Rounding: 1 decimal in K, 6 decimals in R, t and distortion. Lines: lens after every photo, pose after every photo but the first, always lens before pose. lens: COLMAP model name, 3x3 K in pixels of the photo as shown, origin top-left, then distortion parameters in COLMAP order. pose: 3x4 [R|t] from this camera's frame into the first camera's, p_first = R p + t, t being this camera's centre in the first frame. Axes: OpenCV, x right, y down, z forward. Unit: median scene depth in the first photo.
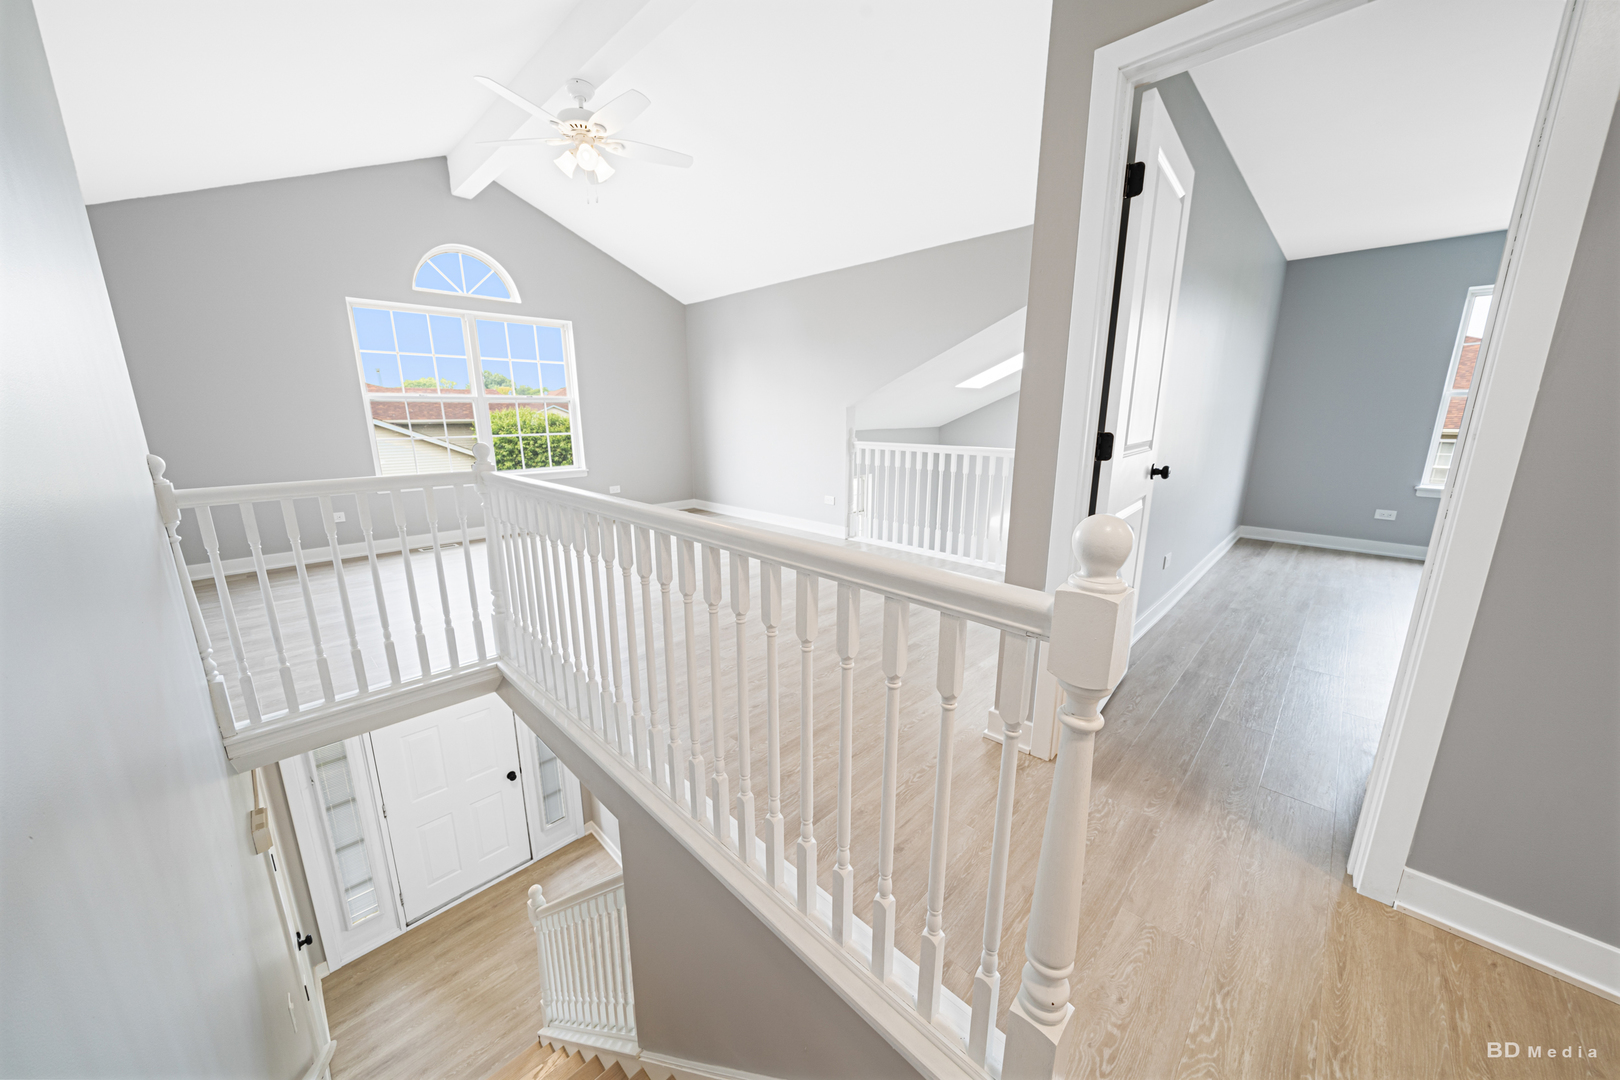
lens RADIAL K [[571.2, 0, 805.5], [0, 571.2, 543.7], [0, 0, 1]] dist [-0.002929, -0.000353]
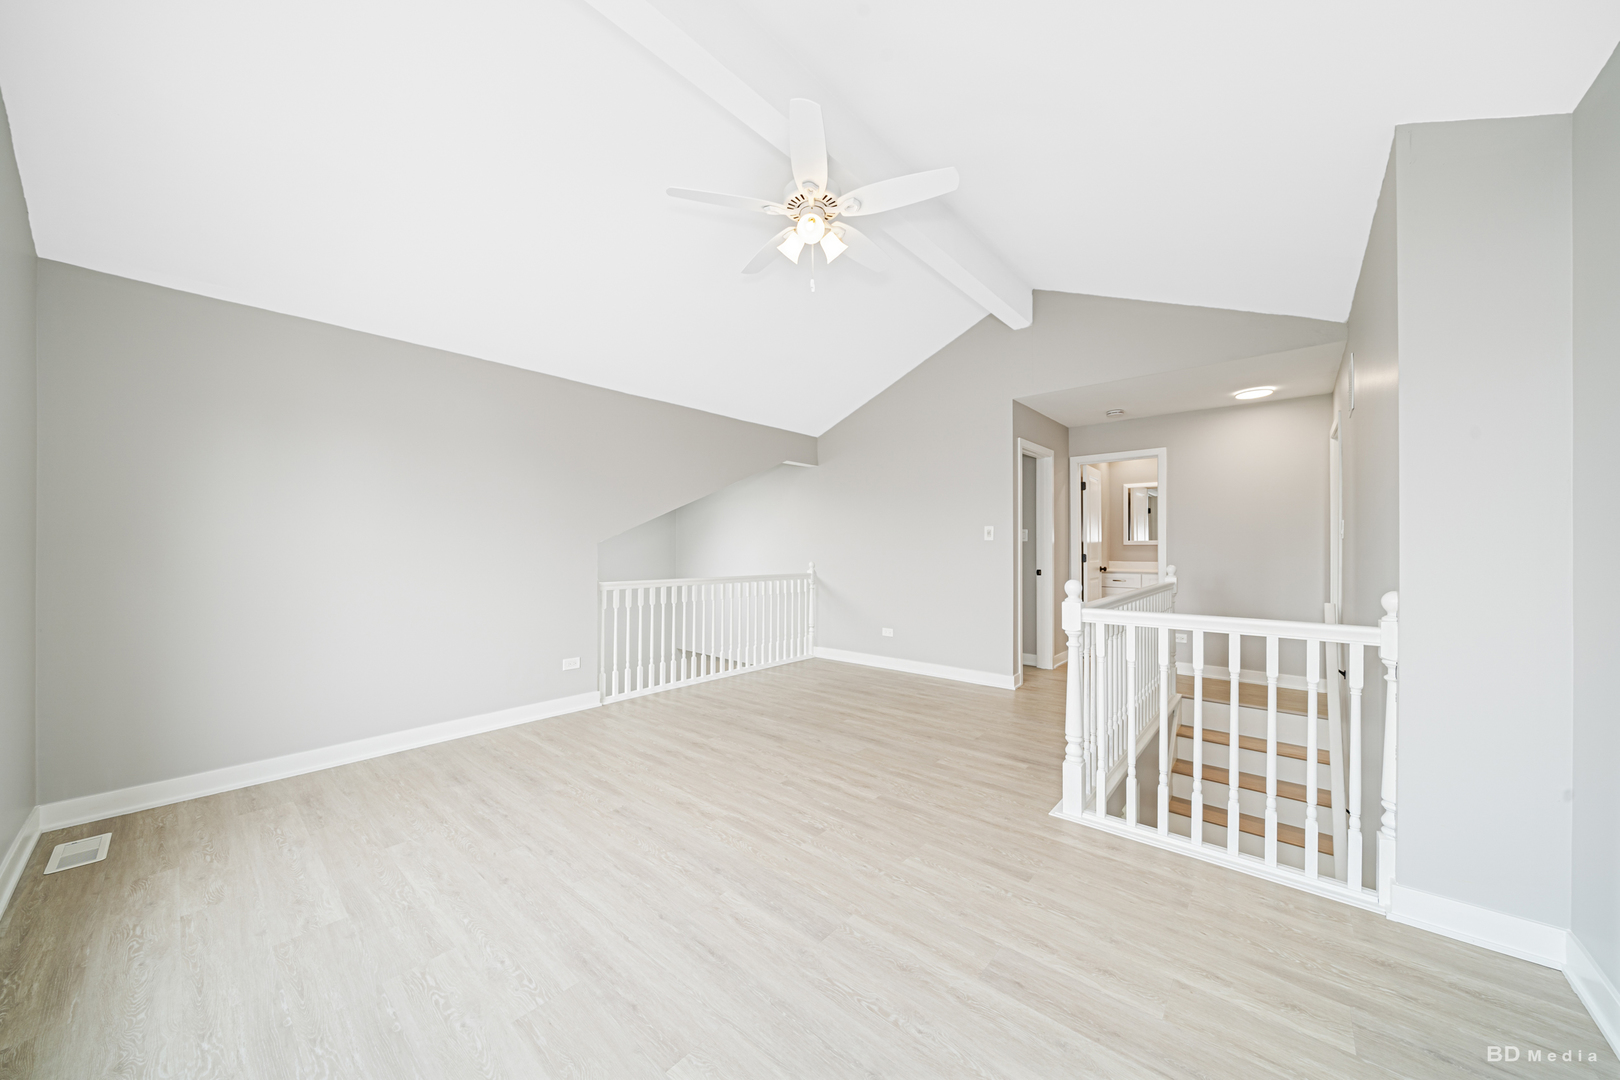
lens RADIAL K [[571.2, 0, 816.7], [0, 571.2, 538.8], [0, 0, 1]] dist [-0.002929, -0.000353]
pose [[-0.064782, 0.014054, 0.997800, -0.768394], [0.230323, 0.973113, 0.001247, -0.170854], [-0.970955, 0.229897, -0.066277, 0.739100]]
